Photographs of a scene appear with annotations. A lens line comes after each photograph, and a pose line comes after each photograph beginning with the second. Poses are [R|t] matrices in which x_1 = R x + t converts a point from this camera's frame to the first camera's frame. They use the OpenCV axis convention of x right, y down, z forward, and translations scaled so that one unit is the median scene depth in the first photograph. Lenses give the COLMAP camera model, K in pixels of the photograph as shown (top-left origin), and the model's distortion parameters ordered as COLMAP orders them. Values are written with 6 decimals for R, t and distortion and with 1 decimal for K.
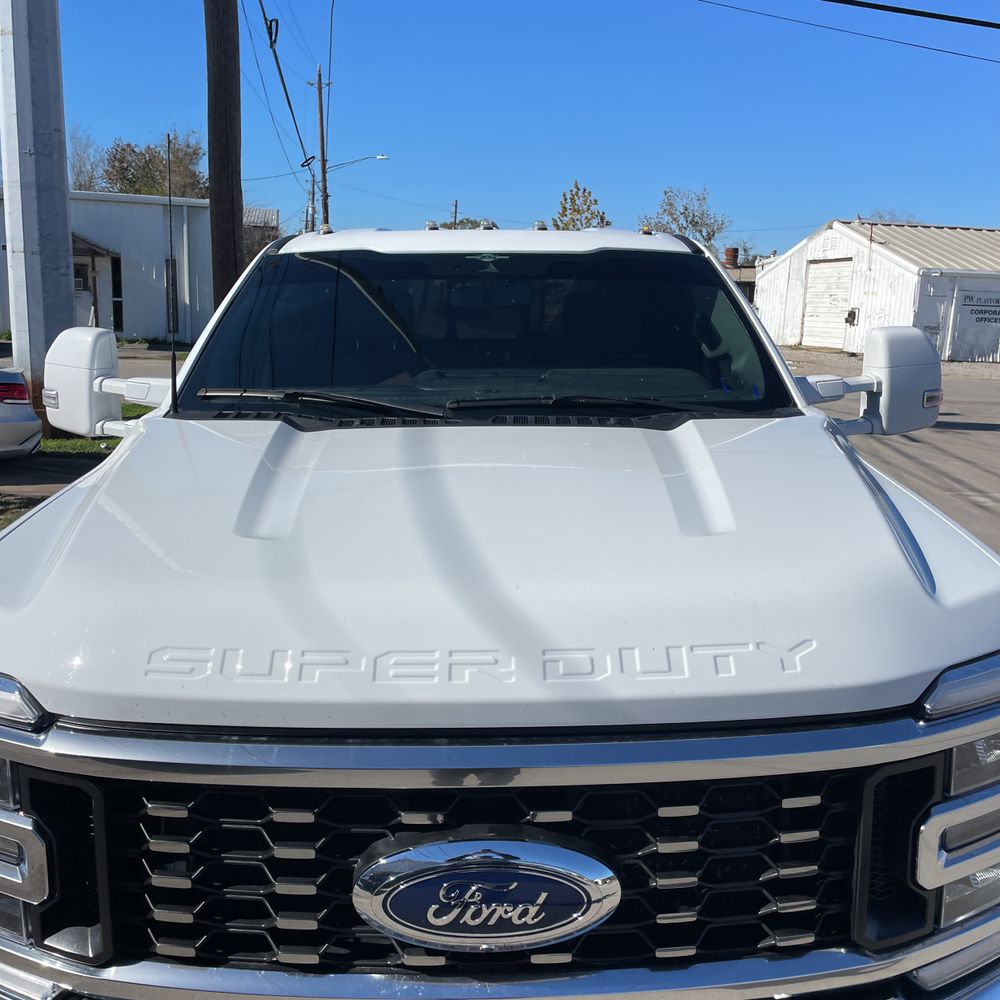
lens RADIAL K [[992.5, 0, 507.4], [0, 992.5, 490.1], [0, 0, 1]] dist [0.098271, -0.131900]
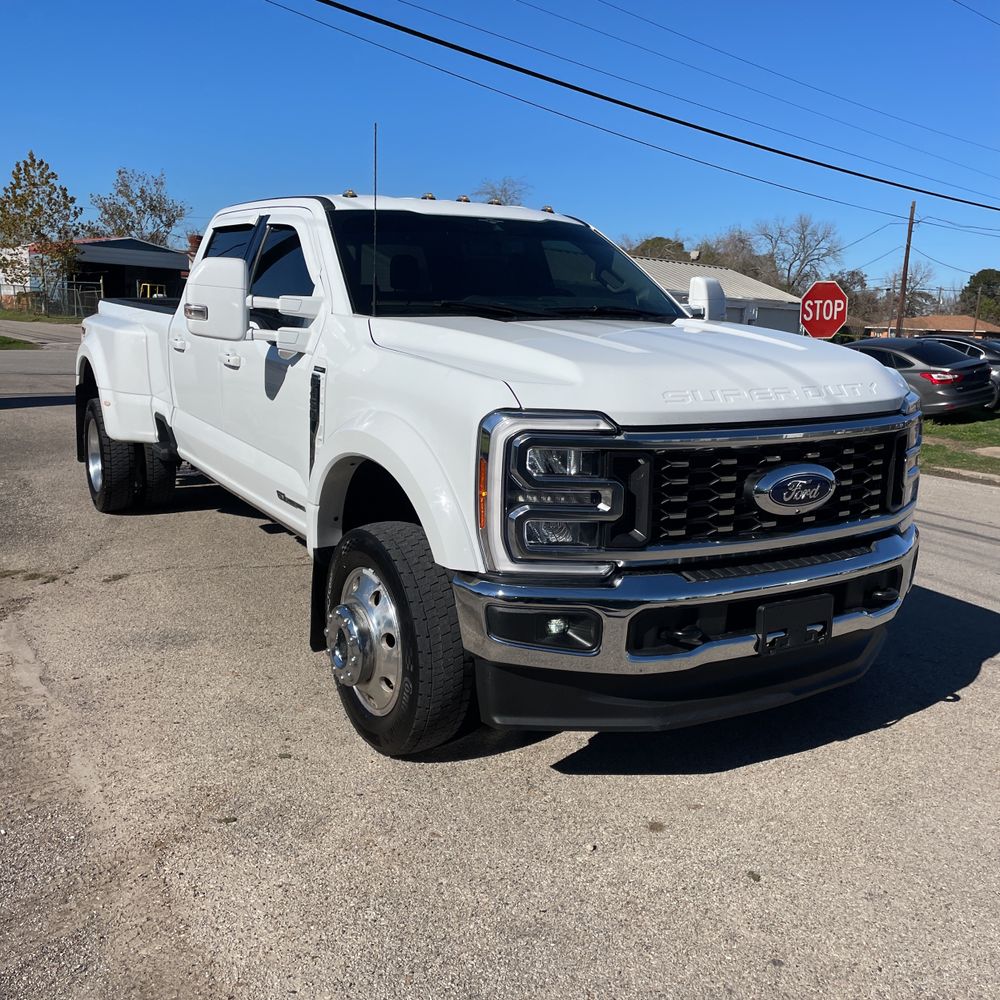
lens RADIAL K [[995.2, 0, 504.3], [0, 995.2, 495.2], [0, 0, 1]] dist [0.087299, -0.120650]
pose [[0.866378, -0.076257, 0.493533, -0.551176], [0.070166, 0.997057, 0.030884, 0.092763], [-0.494436, 0.007872, 0.869179, -0.215940]]
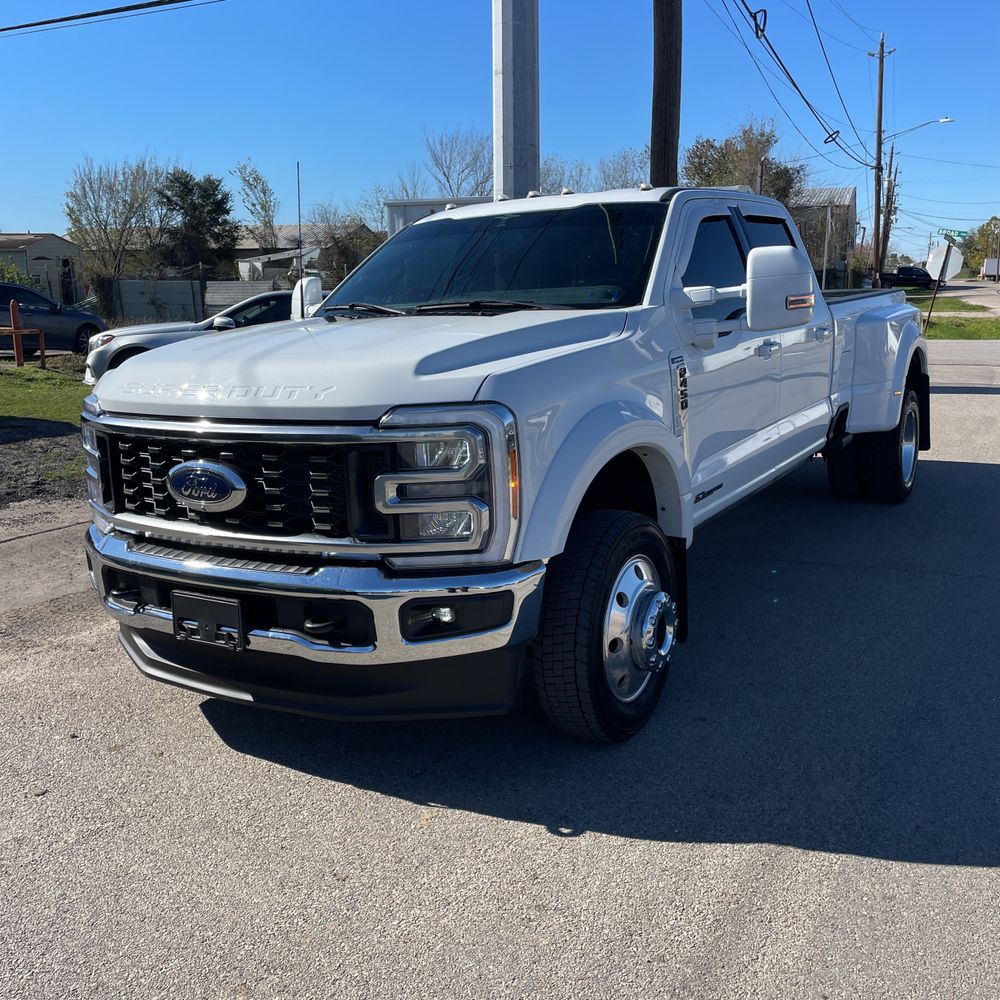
lens RADIAL K [[982.2, 0, 496.5], [0, 982.2, 498.0], [0, 0, 1]] dist [0.086166, -0.114226]
pose [[0.842128, 0.074746, -0.534072, 0.567420], [-0.061715, 0.997199, 0.042249, 0.090568], [0.535734, -0.002619, 0.844383, -0.188920]]
